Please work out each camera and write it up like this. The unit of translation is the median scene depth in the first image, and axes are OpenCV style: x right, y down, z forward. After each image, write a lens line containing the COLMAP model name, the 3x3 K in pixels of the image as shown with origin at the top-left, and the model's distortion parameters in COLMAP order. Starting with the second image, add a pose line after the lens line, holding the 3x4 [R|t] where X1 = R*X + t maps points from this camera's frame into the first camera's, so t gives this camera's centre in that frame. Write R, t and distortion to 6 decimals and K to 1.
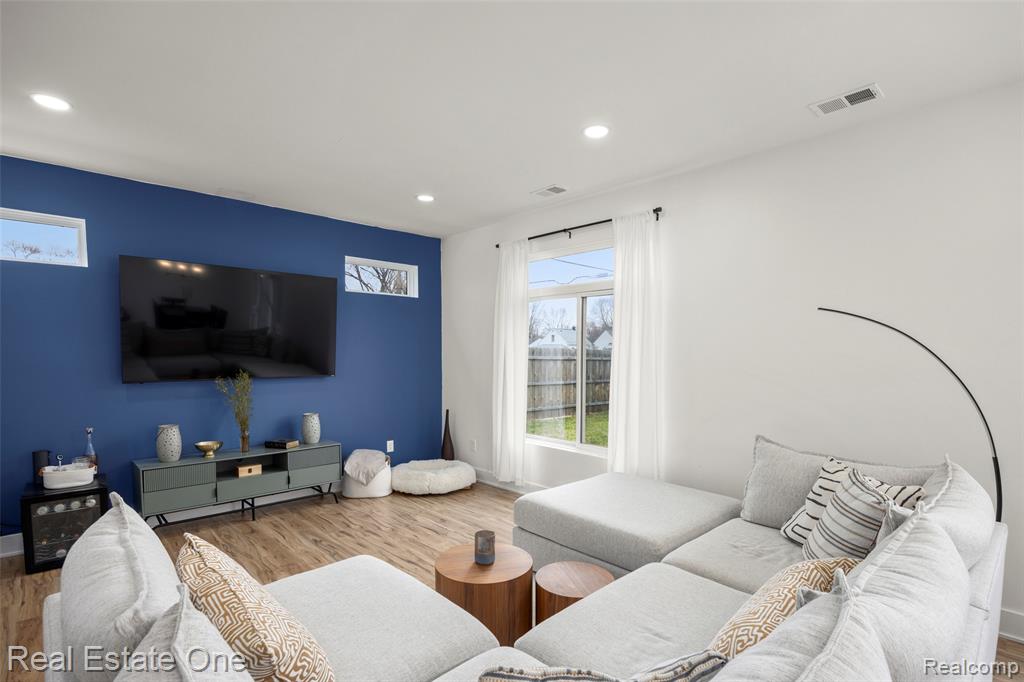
lens RADIAL K [[486.2, 0, 480.5], [0, 486.2, 370.9], [0, 0, 1]] dist [-0.011057, -0.000397]
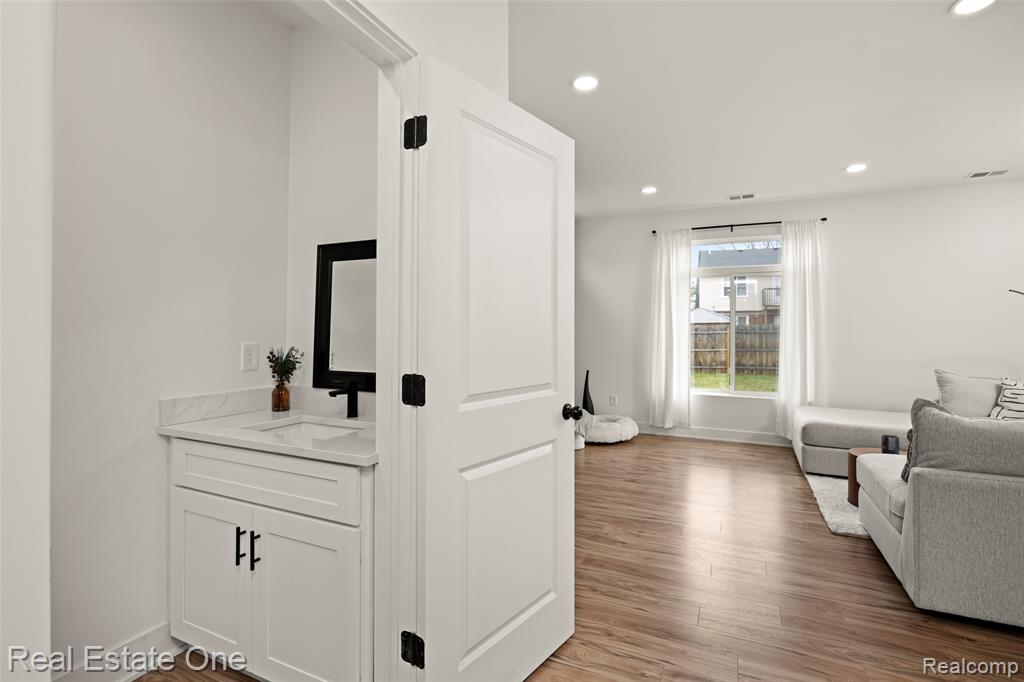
lens RADIAL K [[486.2, 0, 506.8], [0, 486.2, 324.9], [0, 0, 1]] dist [-0.011057, -0.000397]
pose [[0.928560, 0.008439, 0.371087, -0.950569], [0.010095, 0.998798, -0.047973, 0.035602], [-0.371046, 0.048292, 0.927358, 0.033873]]
